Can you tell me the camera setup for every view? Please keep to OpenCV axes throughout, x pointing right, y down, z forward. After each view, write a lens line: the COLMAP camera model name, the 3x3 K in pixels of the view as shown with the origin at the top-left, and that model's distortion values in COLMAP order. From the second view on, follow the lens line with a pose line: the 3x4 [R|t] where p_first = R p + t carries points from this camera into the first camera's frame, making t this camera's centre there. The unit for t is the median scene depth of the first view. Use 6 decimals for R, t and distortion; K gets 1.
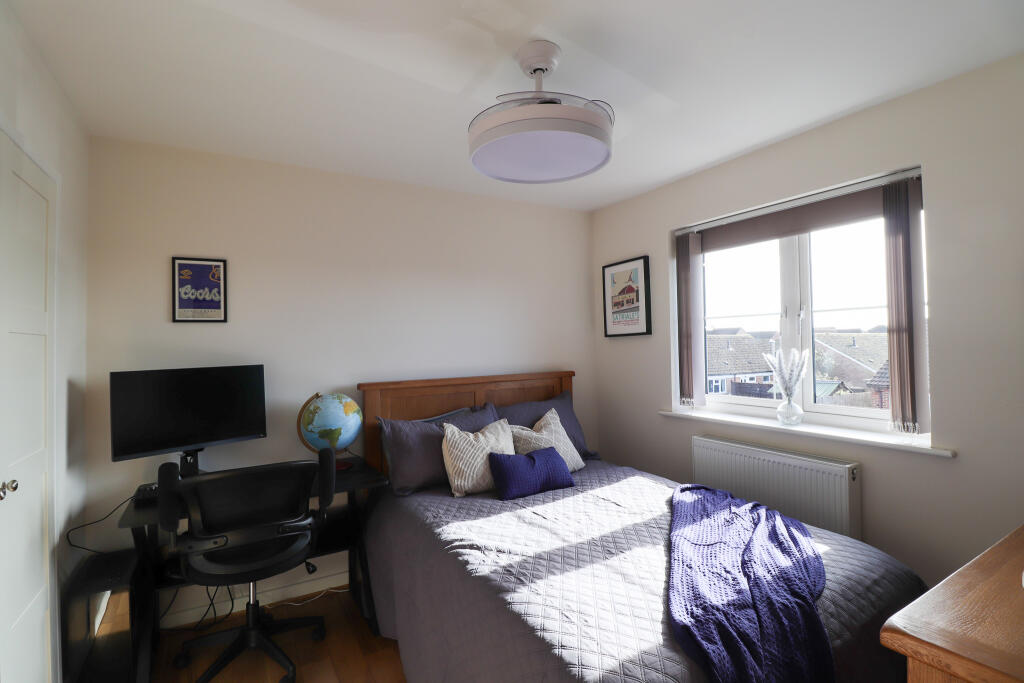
lens RADIAL K [[490.3, 0, 508.6], [0, 490.3, 334.3], [0, 0, 1]] dist [-0.000391, 0.000196]
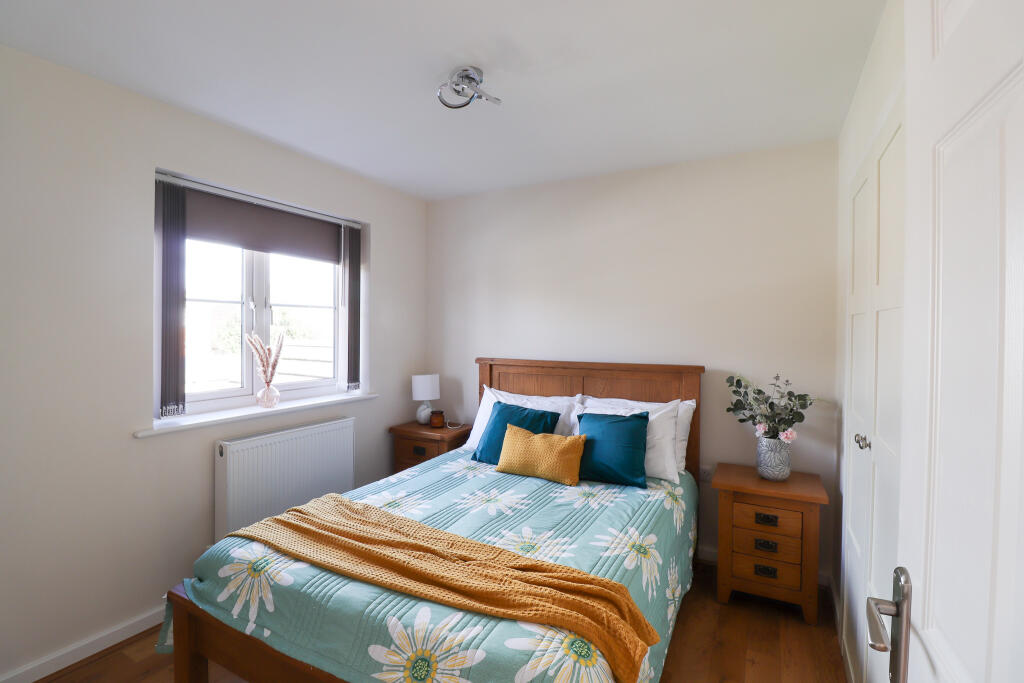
lens RADIAL K [[490.3, 0, 508.6], [0, 490.3, 334.3], [0, 0, 1]] dist [-0.000391, 0.000196]
pose [[-0.502331, -0.005964, 0.864655, -0.686268], [-0.018958, 0.999812, -0.004118, 0.018704], [-0.864468, -0.018461, -0.502349, 1.201957]]
